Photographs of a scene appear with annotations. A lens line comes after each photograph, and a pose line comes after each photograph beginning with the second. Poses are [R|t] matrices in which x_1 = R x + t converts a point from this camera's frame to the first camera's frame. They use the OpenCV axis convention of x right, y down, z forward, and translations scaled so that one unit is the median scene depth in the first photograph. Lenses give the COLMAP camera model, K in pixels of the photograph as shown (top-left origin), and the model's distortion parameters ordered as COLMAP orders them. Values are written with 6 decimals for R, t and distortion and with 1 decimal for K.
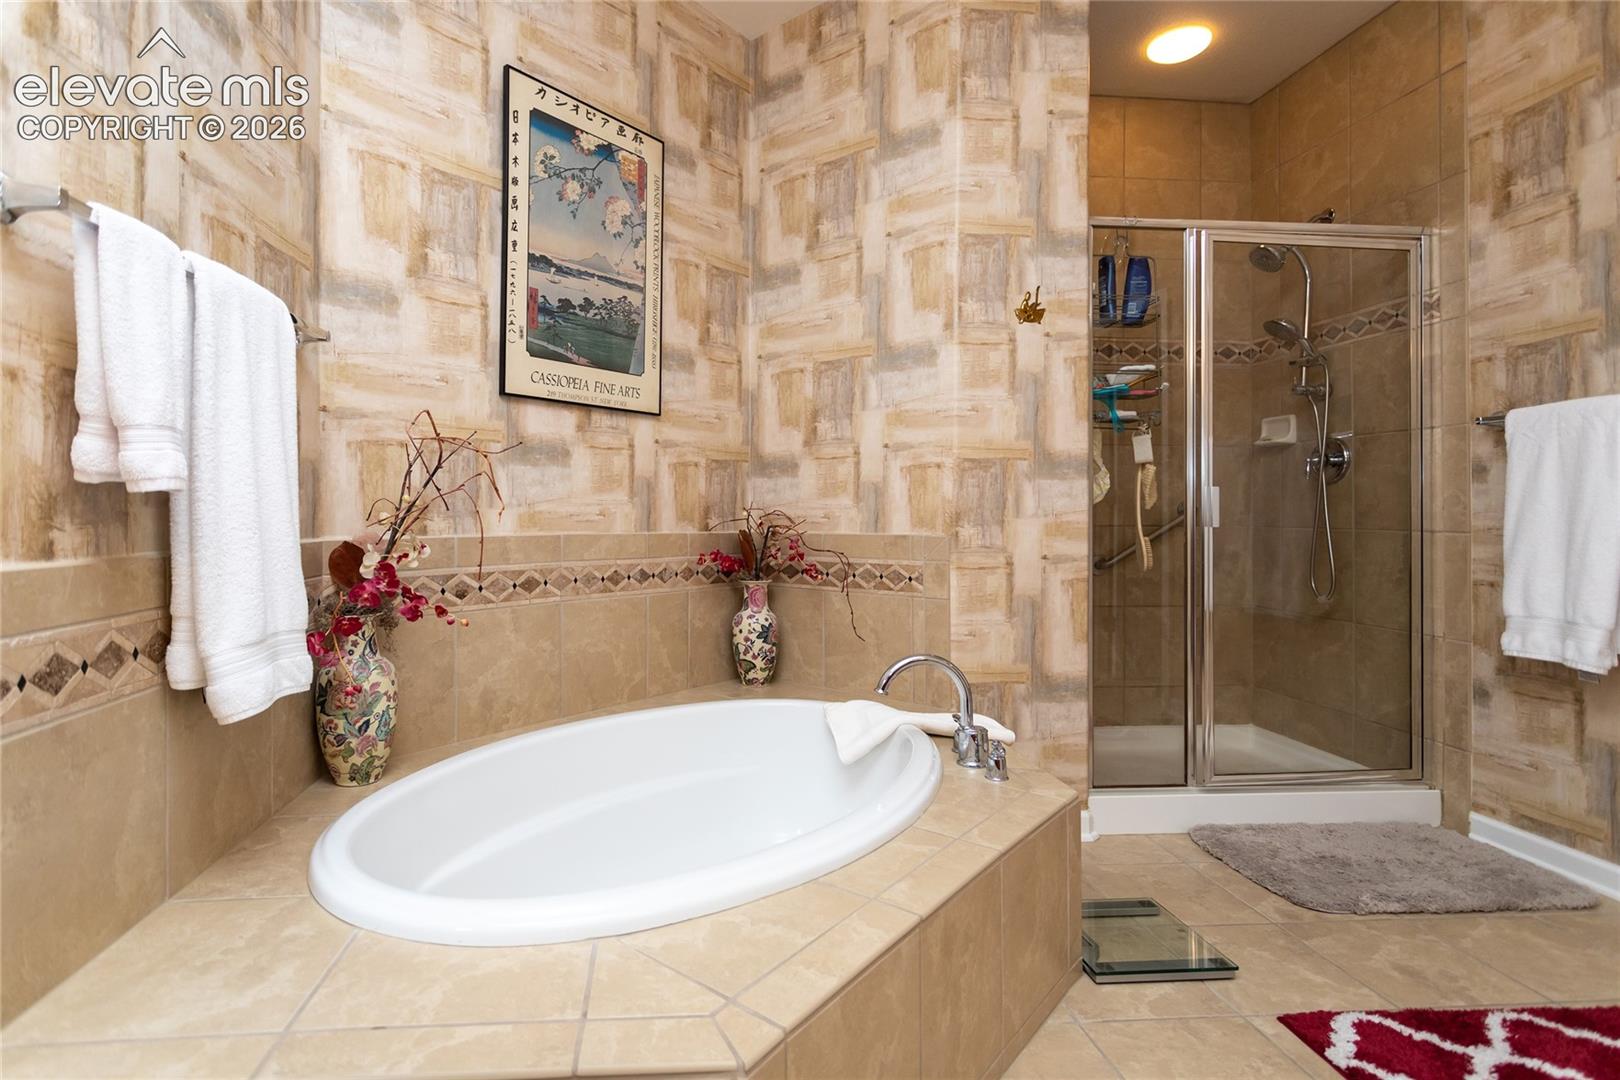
lens RADIAL K [[776.6, 0, 809.0], [0, 776.6, 534.2], [0, 0, 1]] dist [-0.001262, 0.002783]
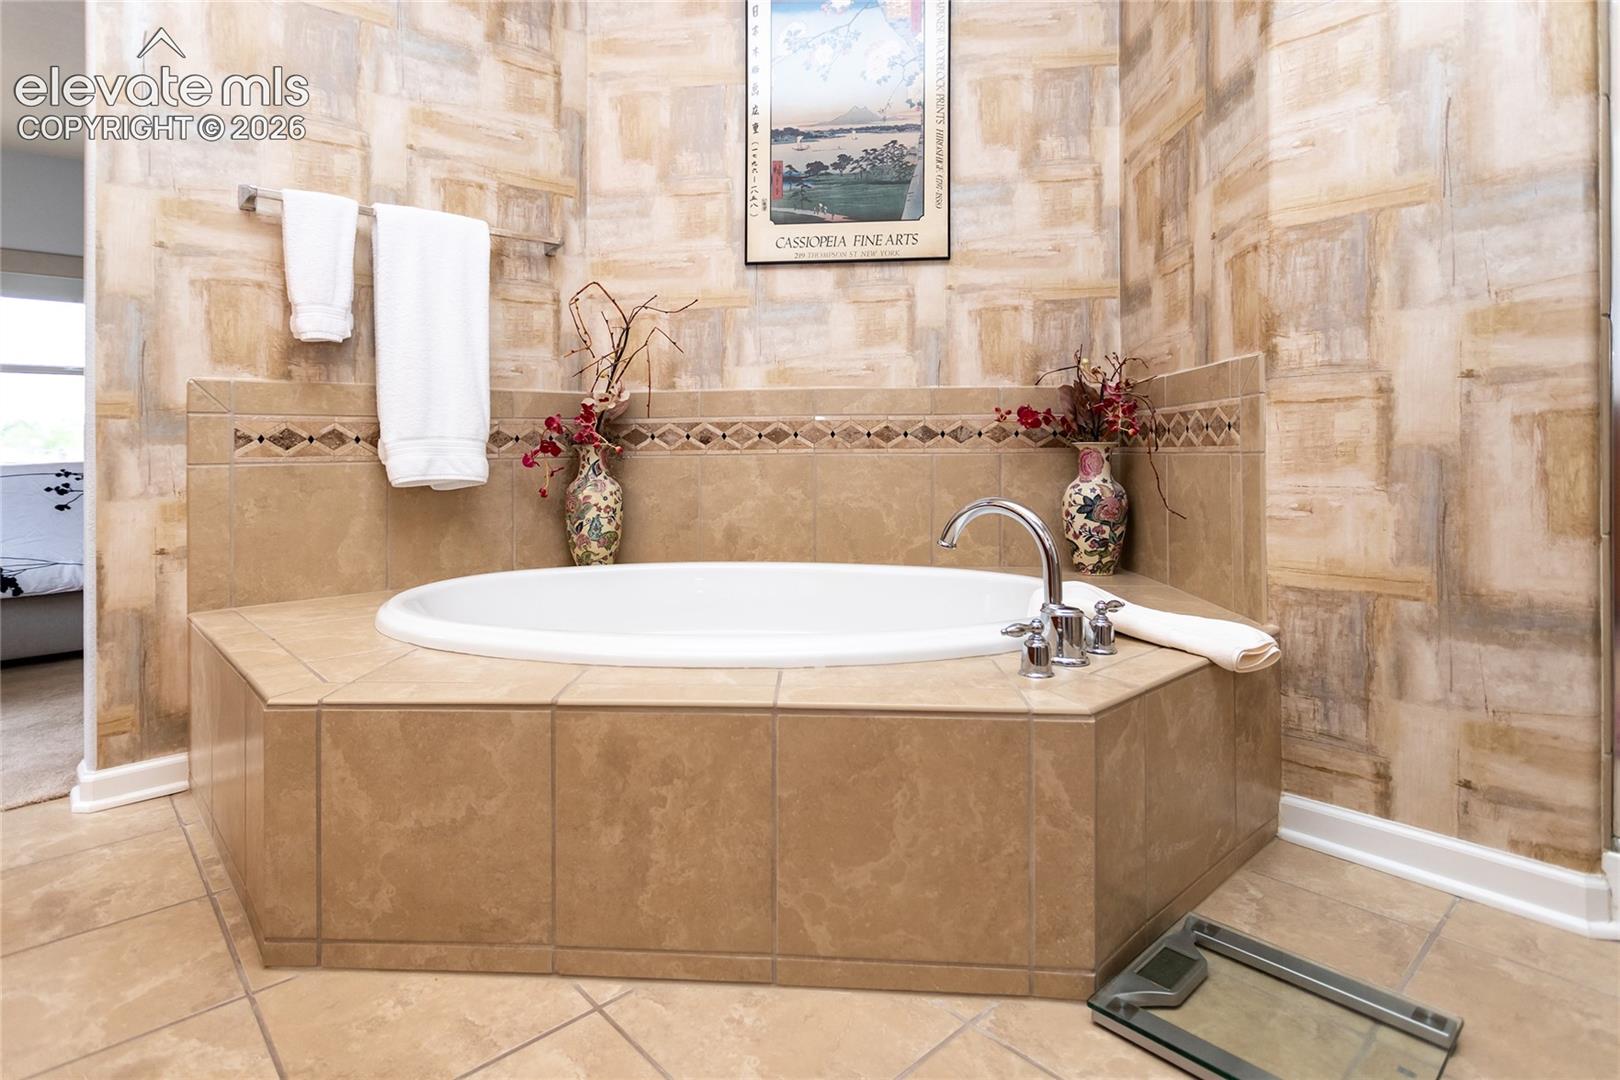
lens RADIAL K [[817.8, 0, 735.9], [0, 817.8, 449.0], [0, 0, 1]] dist [0.000878, 0.000627]
pose [[0.588710, -0.012771, -0.808244, 0.483549], [0.009715, 0.999915, -0.008723, 0.085565], [0.808286, -0.002717, 0.588784, 0.259475]]
